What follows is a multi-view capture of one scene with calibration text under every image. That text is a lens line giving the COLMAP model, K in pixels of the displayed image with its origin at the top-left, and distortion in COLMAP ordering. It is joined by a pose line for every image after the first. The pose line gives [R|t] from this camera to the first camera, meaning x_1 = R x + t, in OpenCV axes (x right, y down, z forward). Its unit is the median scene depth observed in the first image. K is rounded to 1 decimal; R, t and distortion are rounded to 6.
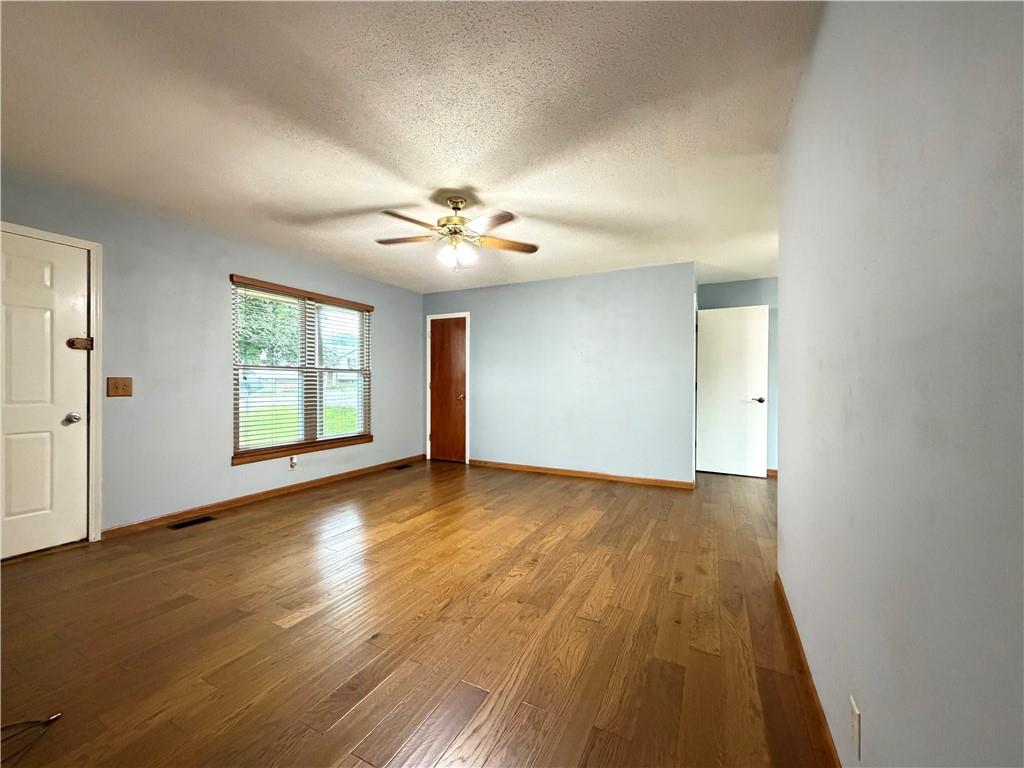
lens RADIAL K [[407.4, 0, 509.9], [0, 407.4, 384.6], [0, 0, 1]] dist [0.001138, -0.000243]
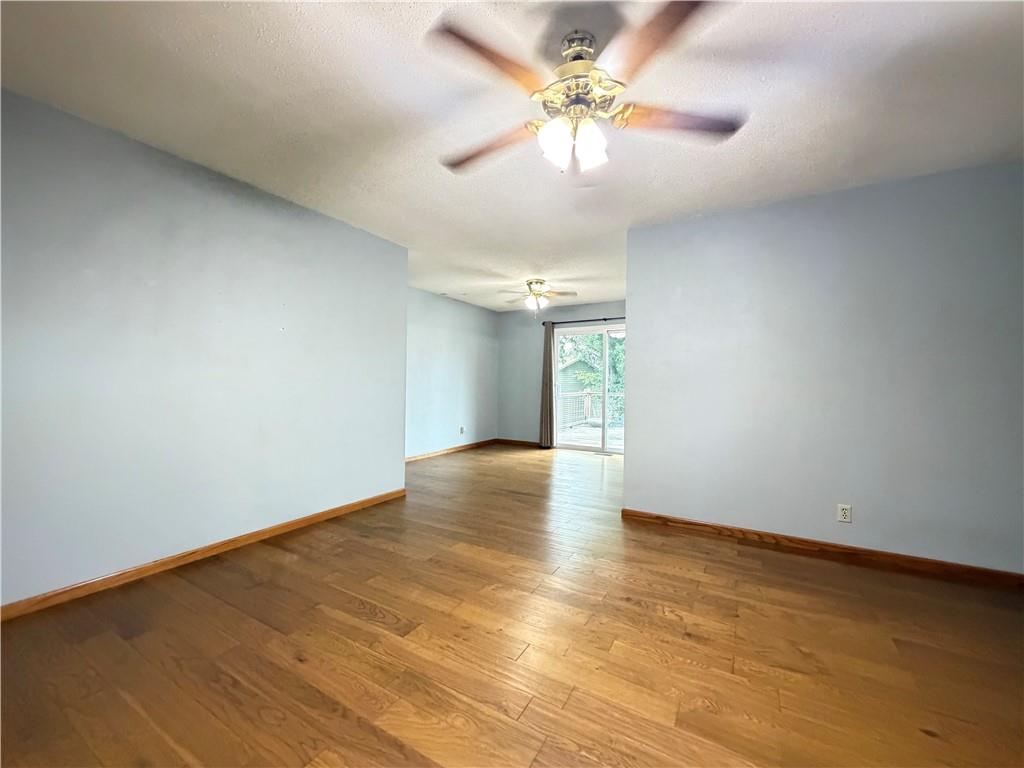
lens RADIAL K [[407.4, 0, 509.9], [0, 407.4, 384.6], [0, 0, 1]] dist [0.001138, -0.000243]
pose [[0.062318, -0.003976, 0.998048, -0.669791], [-0.005796, 0.999974, 0.004346, 0.005123], [-0.998040, -0.006056, 0.062293, 1.051902]]
